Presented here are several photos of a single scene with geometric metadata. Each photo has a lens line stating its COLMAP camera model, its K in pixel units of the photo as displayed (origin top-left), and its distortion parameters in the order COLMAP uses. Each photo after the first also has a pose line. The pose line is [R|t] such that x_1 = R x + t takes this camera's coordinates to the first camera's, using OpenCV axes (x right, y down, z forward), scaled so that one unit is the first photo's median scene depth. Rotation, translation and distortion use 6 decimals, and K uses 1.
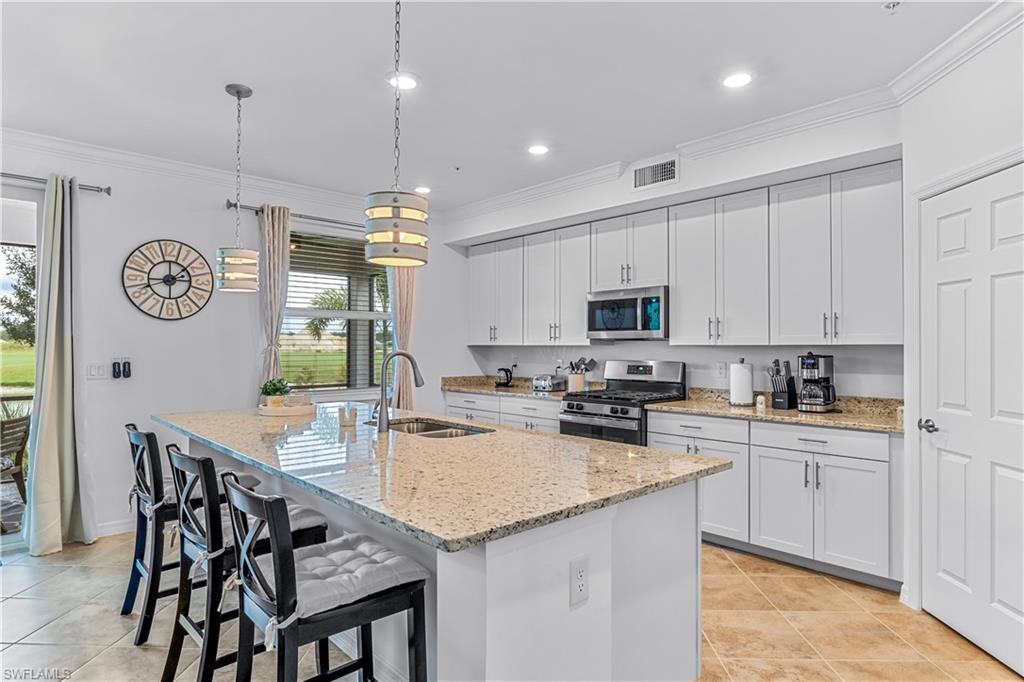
lens RADIAL K [[587.3, 0, 509.2], [0, 587.3, 343.5], [0, 0, 1]] dist [0.008688, -0.001031]
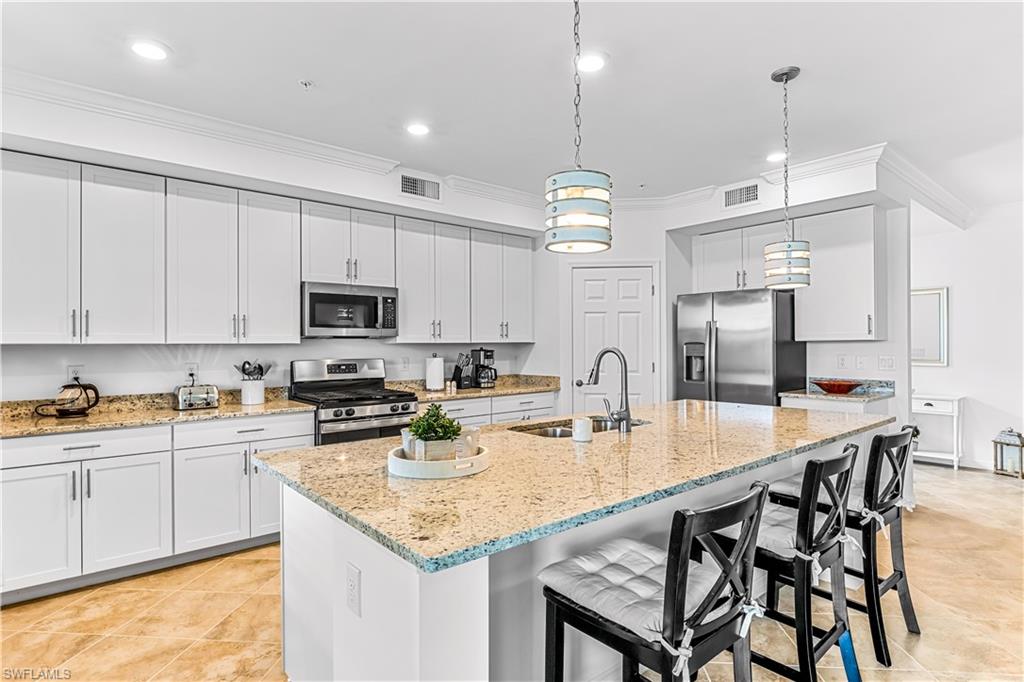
lens RADIAL K [[535.9, 0, 510.3], [0, 535.9, 341.2], [0, 0, 1]] dist [-0.033587, 0.000385]
pose [[0.026012, 0.002807, 0.999658, -0.925005], [0.000647, 0.999996, -0.002825, 0.002863], [-0.999661, 0.000720, 0.026010, 0.994732]]
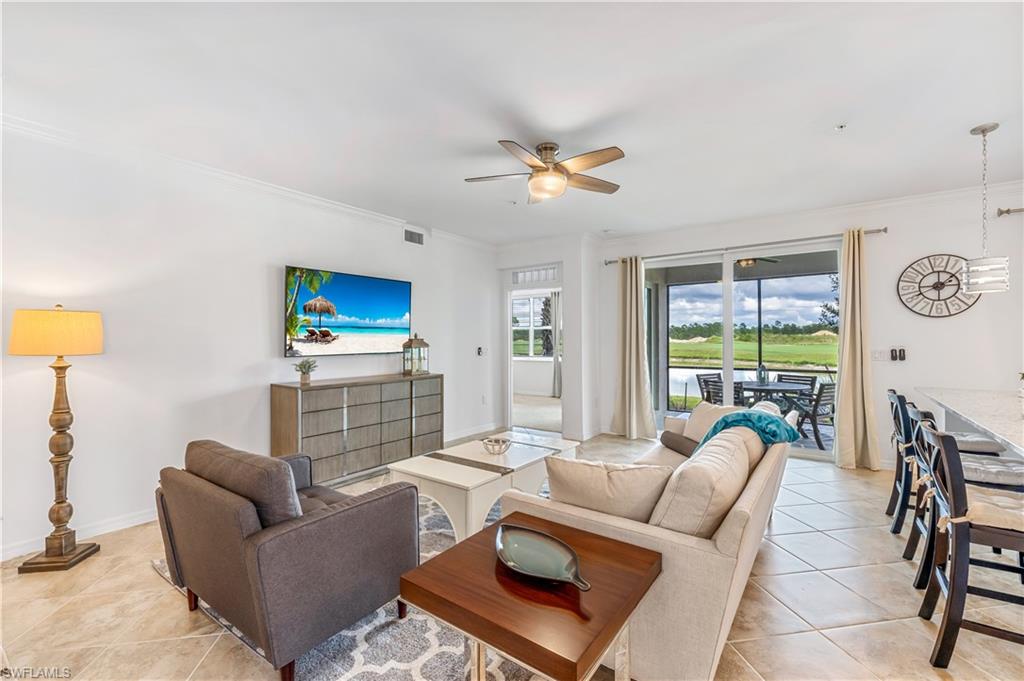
lens RADIAL K [[433.7, 0, 508.0], [0, 433.7, 339.1], [0, 0, 1]] dist [0.000229, -0.000100]
pose [[0.206617, -0.007567, -0.978393, 0.152949], [0.013997, 0.999891, -0.004777, -0.000547], [0.978322, -0.012708, 0.206700, -0.114415]]
